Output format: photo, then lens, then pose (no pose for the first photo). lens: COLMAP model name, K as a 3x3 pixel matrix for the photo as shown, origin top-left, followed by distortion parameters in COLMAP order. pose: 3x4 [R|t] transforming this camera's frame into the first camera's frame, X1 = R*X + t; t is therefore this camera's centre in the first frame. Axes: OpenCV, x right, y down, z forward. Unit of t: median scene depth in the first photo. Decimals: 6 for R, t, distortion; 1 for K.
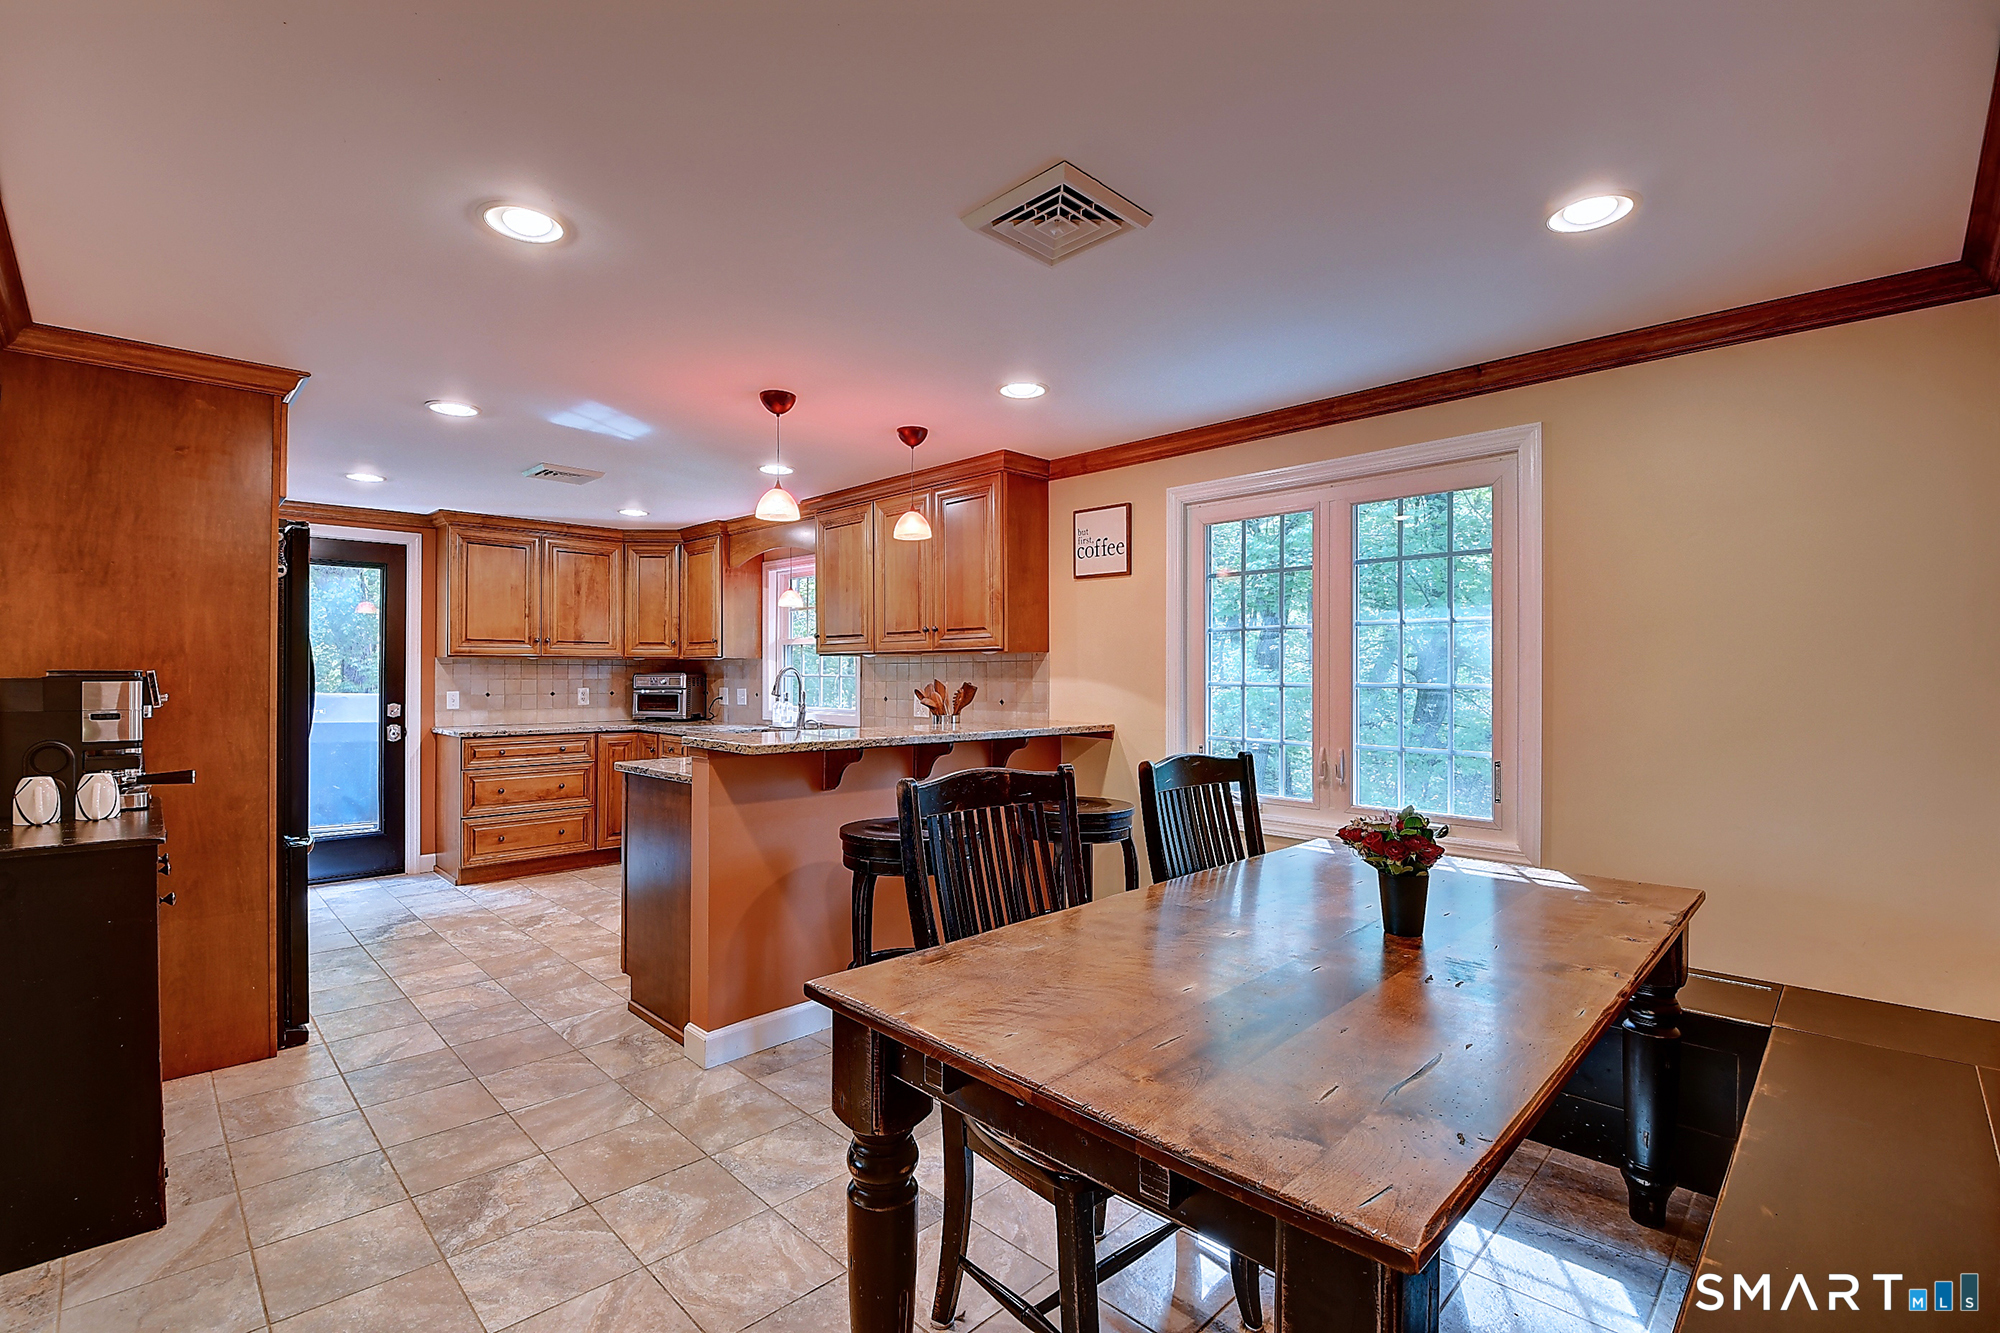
lens RADIAL K [[880.4, 0, 959.4], [0, 880.4, 672.0], [0, 0, 1]] dist [-0.001015, -0.000059]
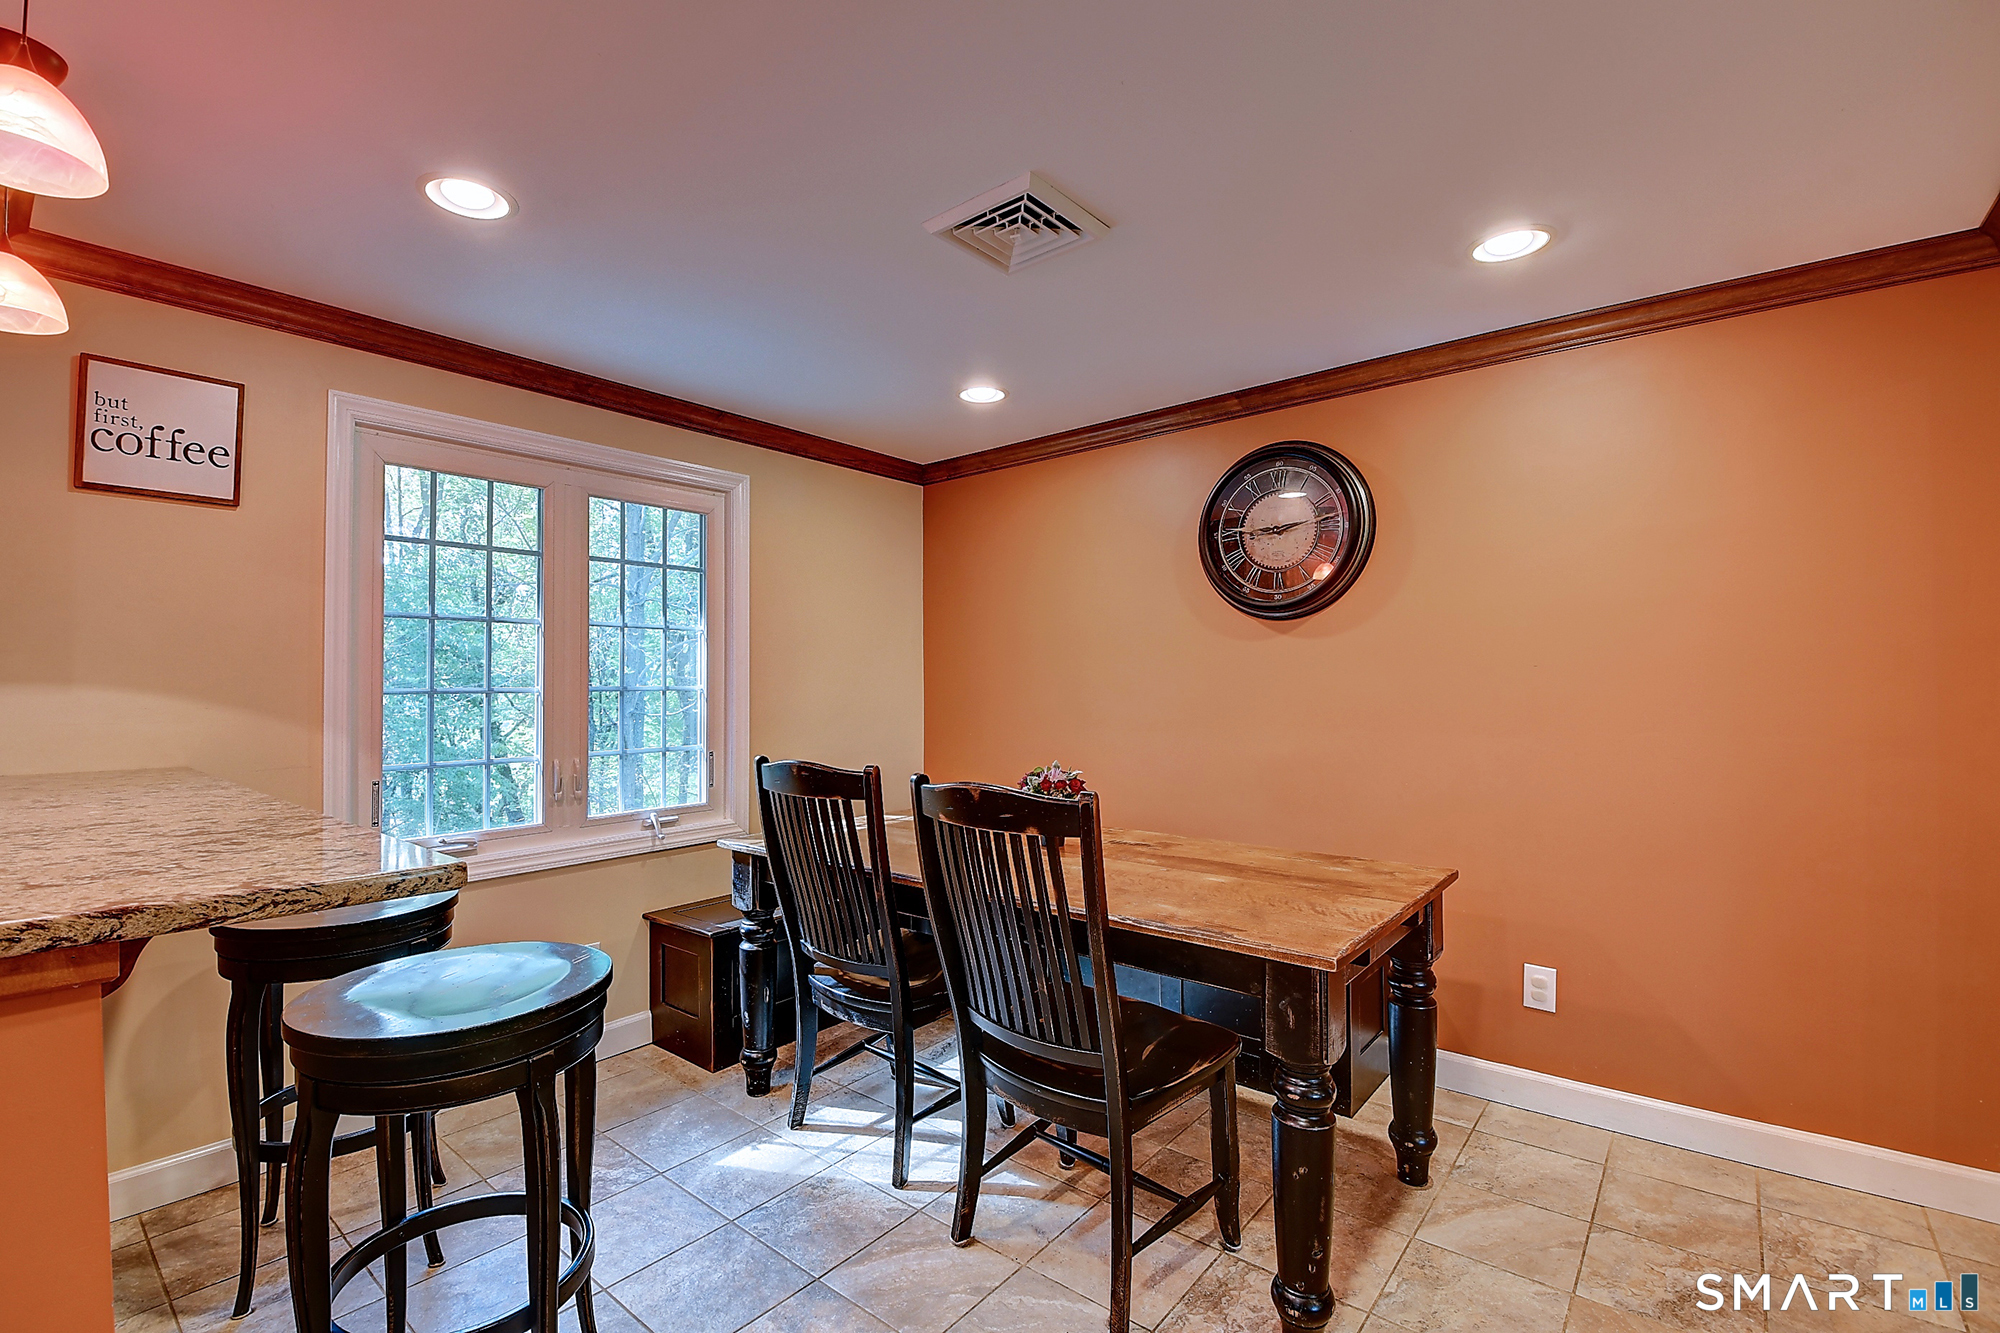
lens RADIAL K [[880.4, 0, 959.4], [0, 880.4, 672.0], [0, 0, 1]] dist [-0.001015, -0.000059]
pose [[-0.097143, -0.011454, 0.995204, -0.593283], [-0.021194, 0.999731, 0.009437, -0.024577], [-0.995045, -0.020175, -0.097360, 0.798457]]
